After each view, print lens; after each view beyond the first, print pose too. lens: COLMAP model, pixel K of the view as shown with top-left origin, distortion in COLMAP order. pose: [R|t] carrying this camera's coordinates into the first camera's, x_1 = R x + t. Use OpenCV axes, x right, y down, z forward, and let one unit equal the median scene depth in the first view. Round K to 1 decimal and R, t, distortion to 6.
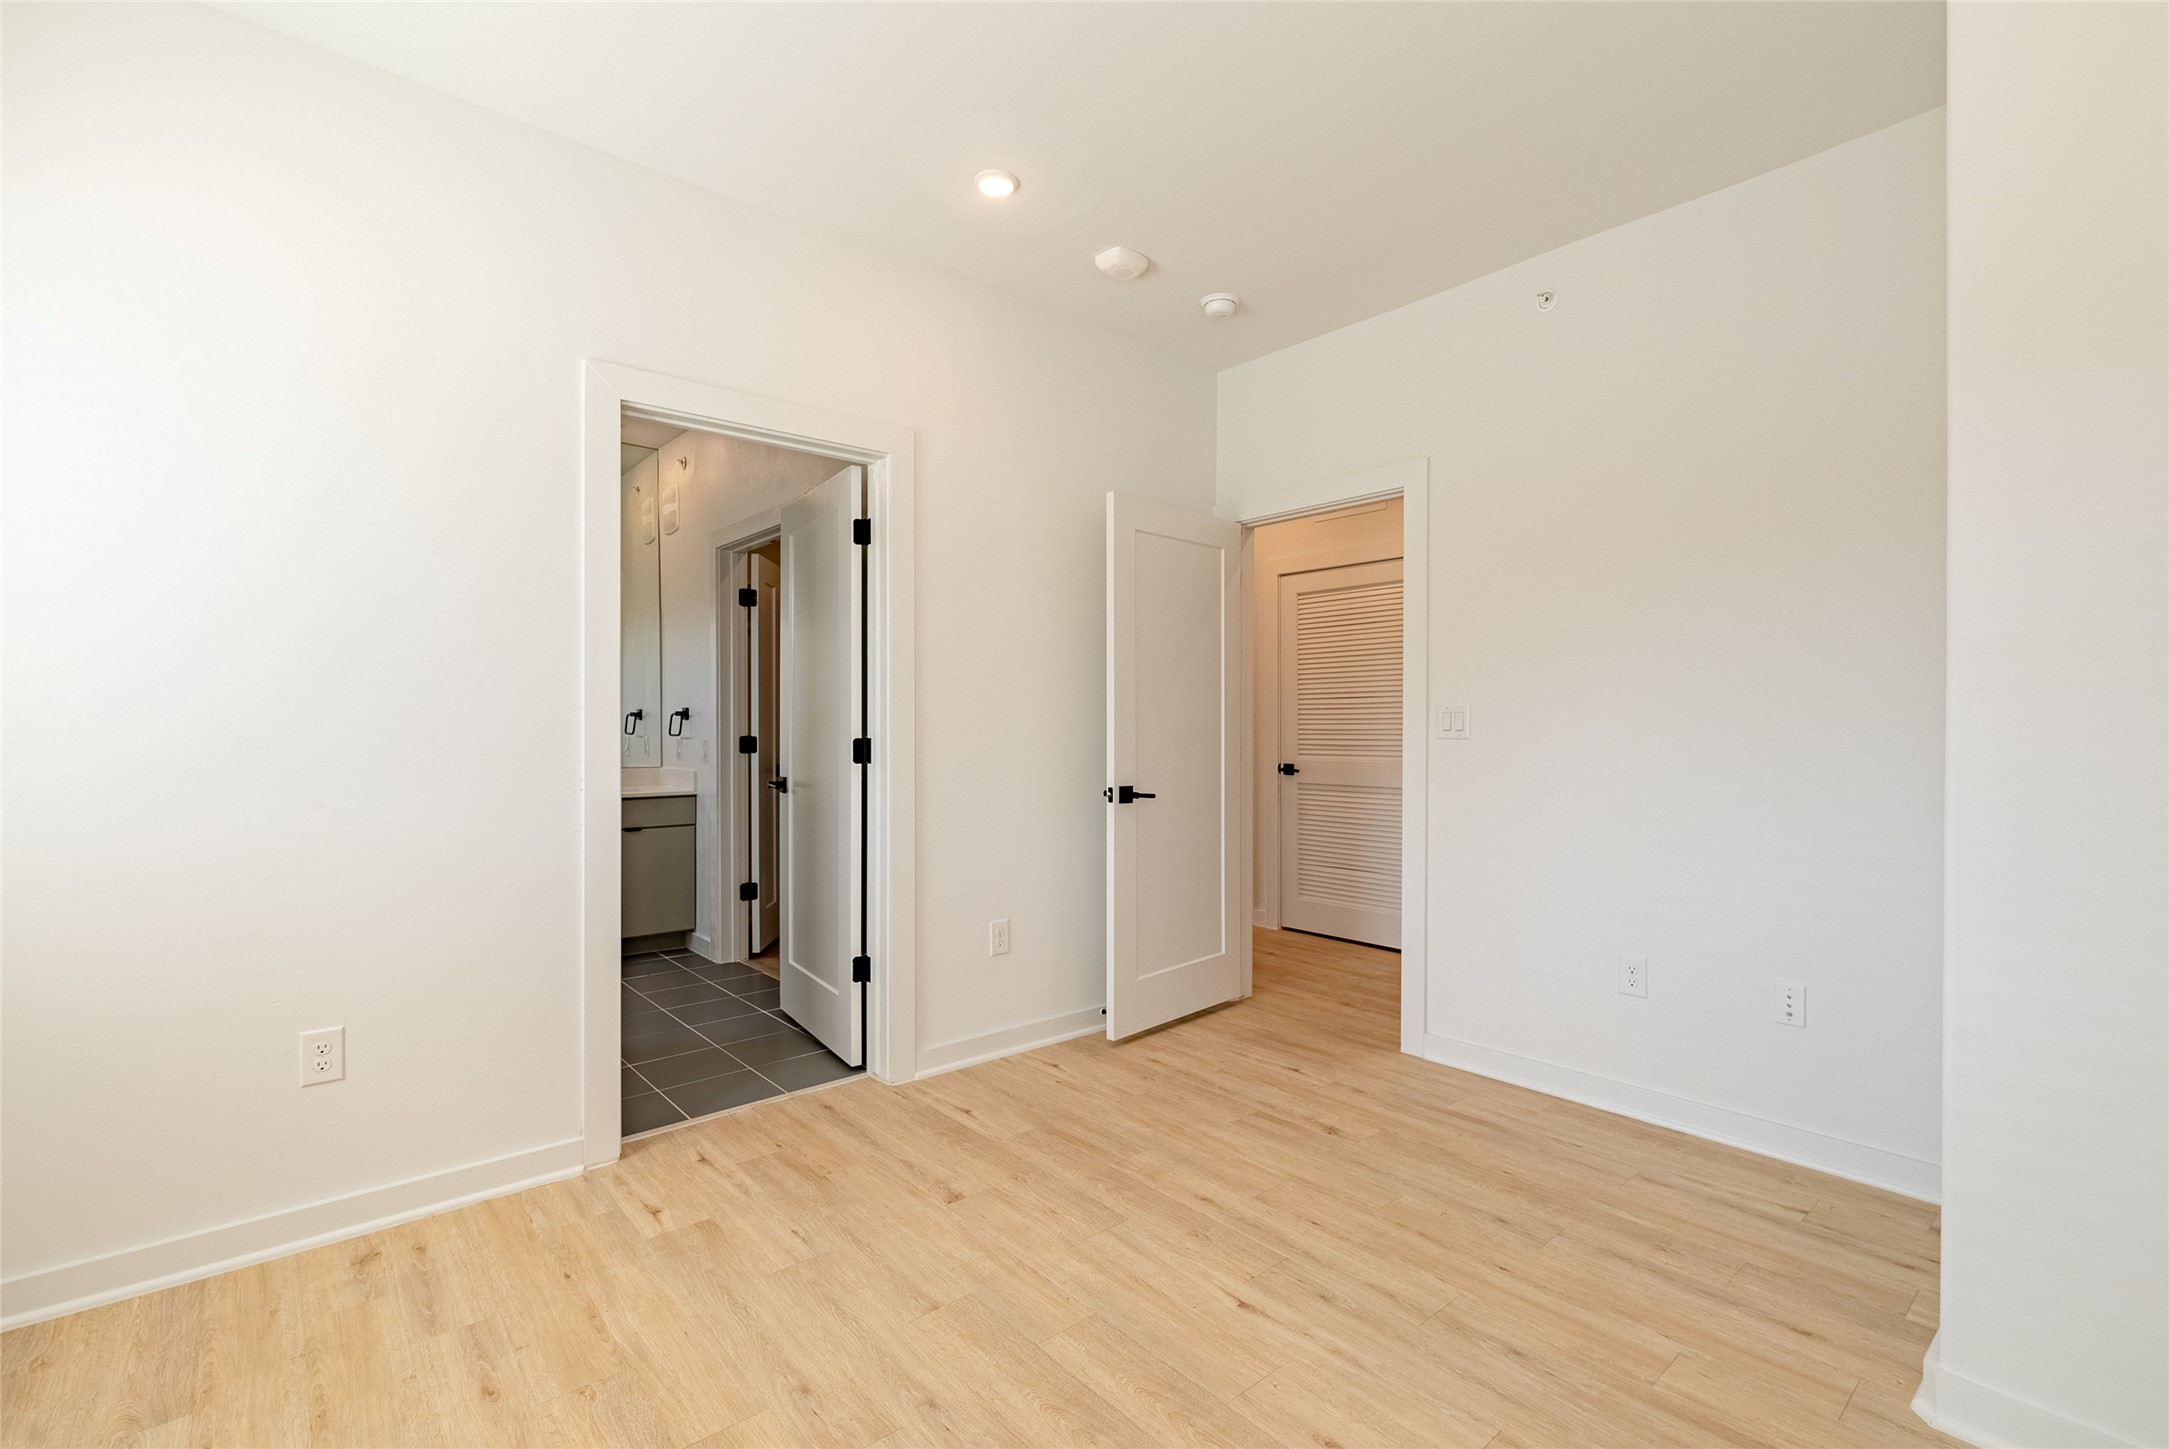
lens RADIAL K [[952.2, 0, 1087.5], [0, 952.2, 728.3], [0, 0, 1]] dist [0.003822, 0.000164]
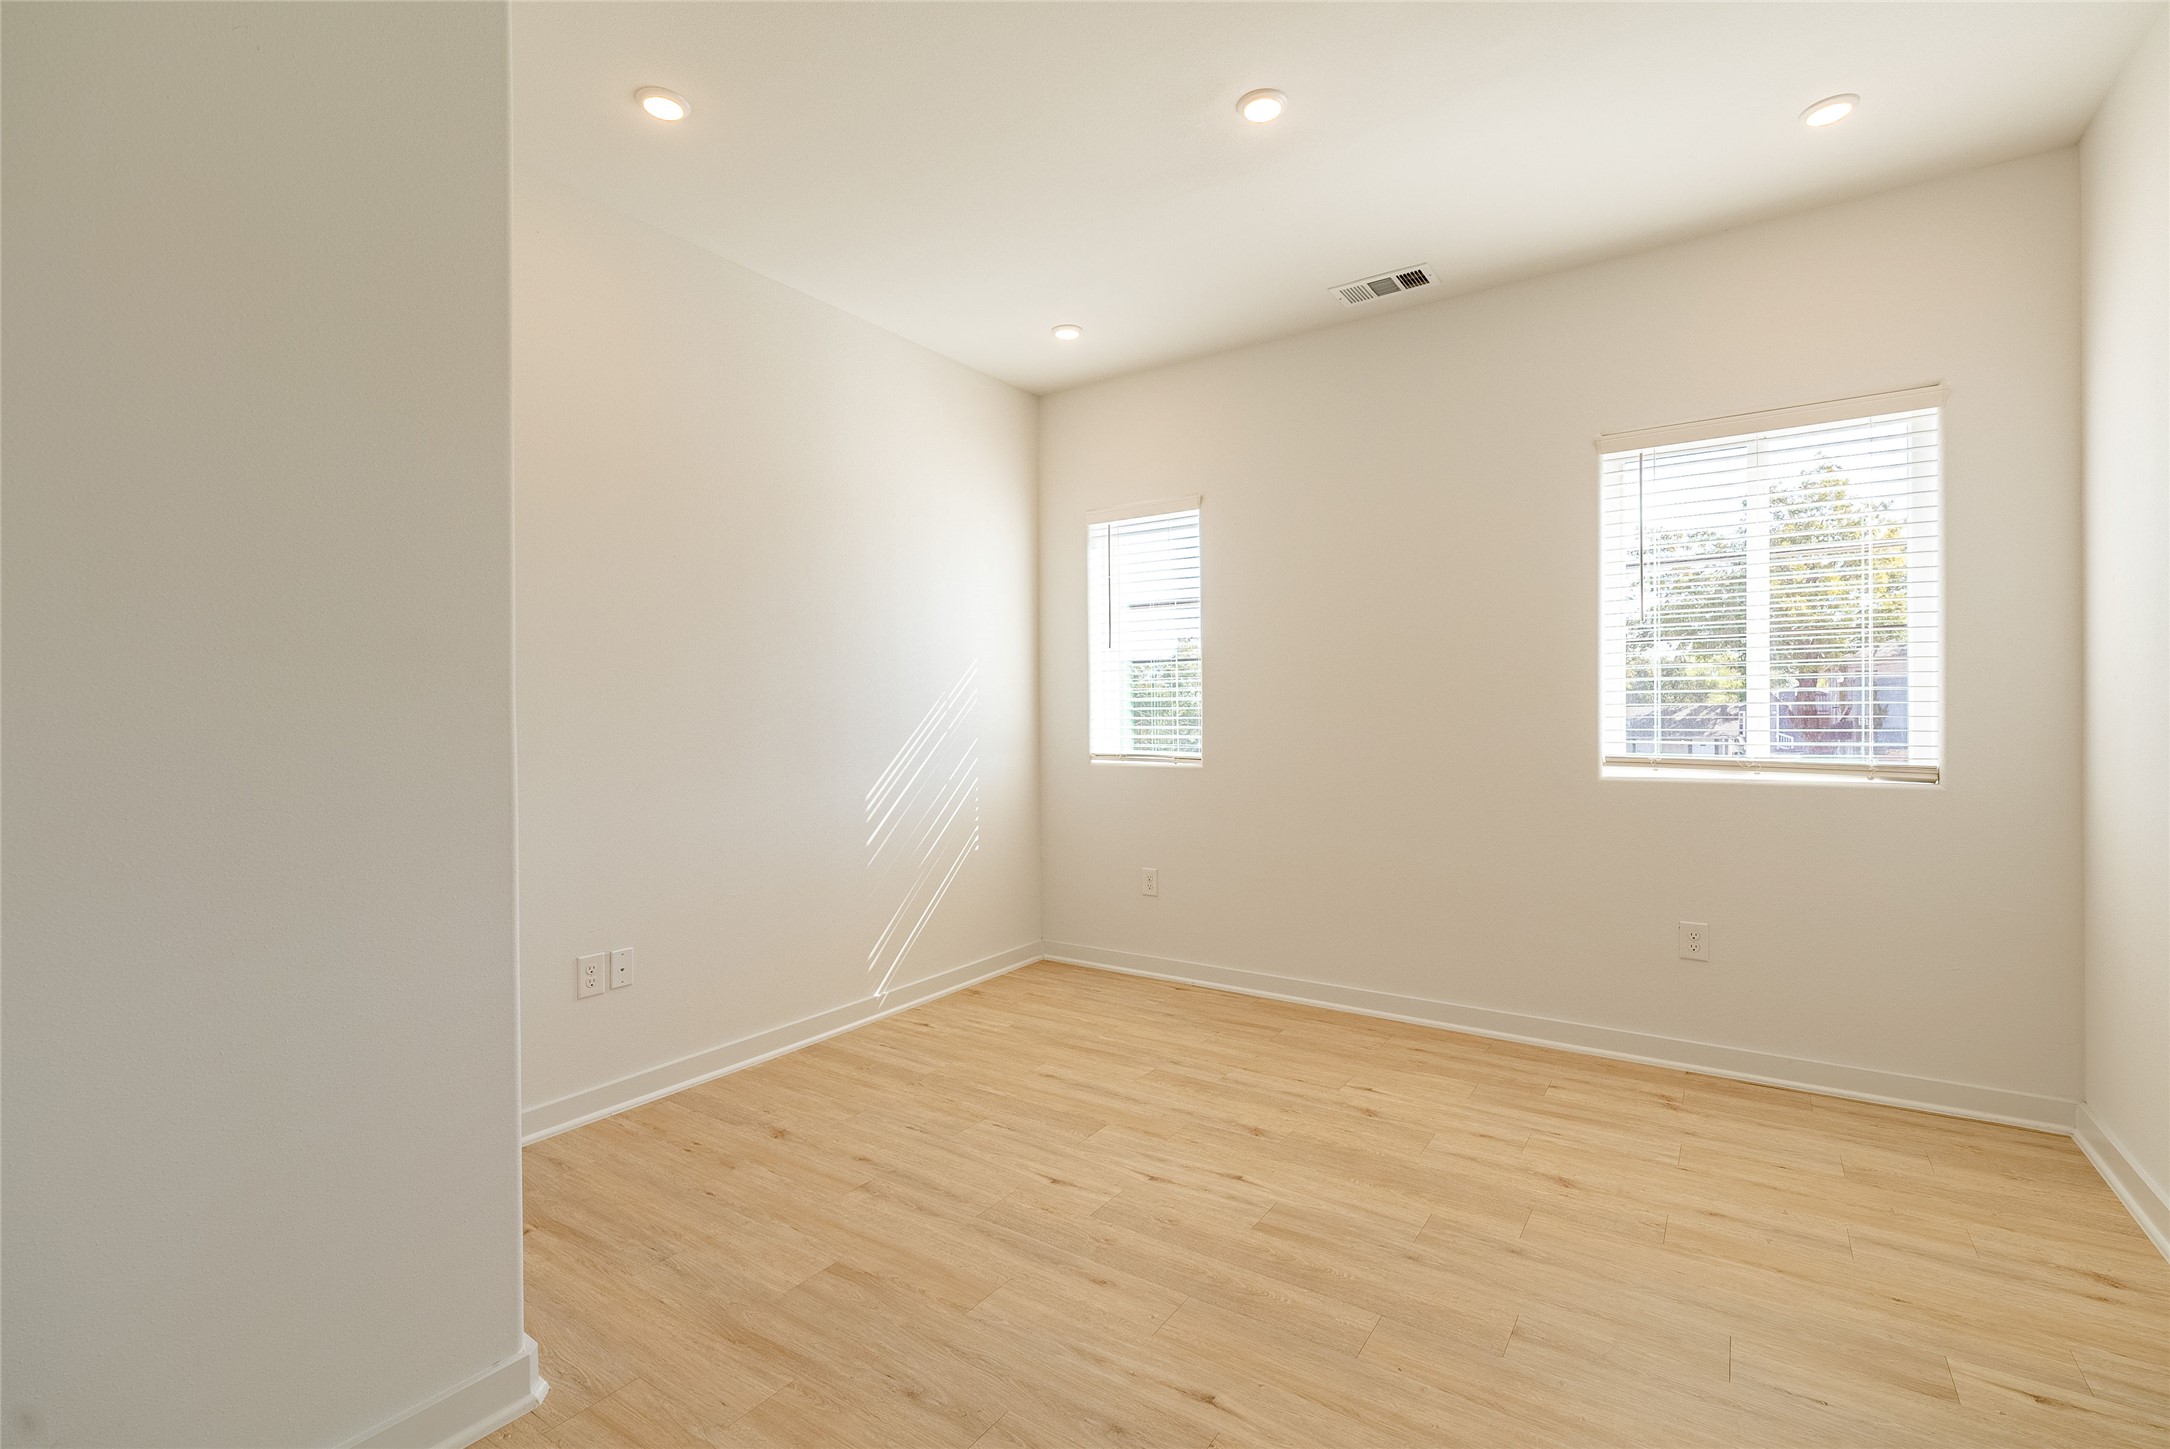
lens RADIAL K [[952.6, 0, 1083.4], [0, 952.6, 720.8], [0, 0, 1]] dist [0.003822, 0.000164]
pose [[-0.965980, 0.005342, -0.258562, 0.497550], [0.004229, 0.999979, 0.004858, 0.001174], [0.258583, 0.003599, -0.965982, 1.829517]]
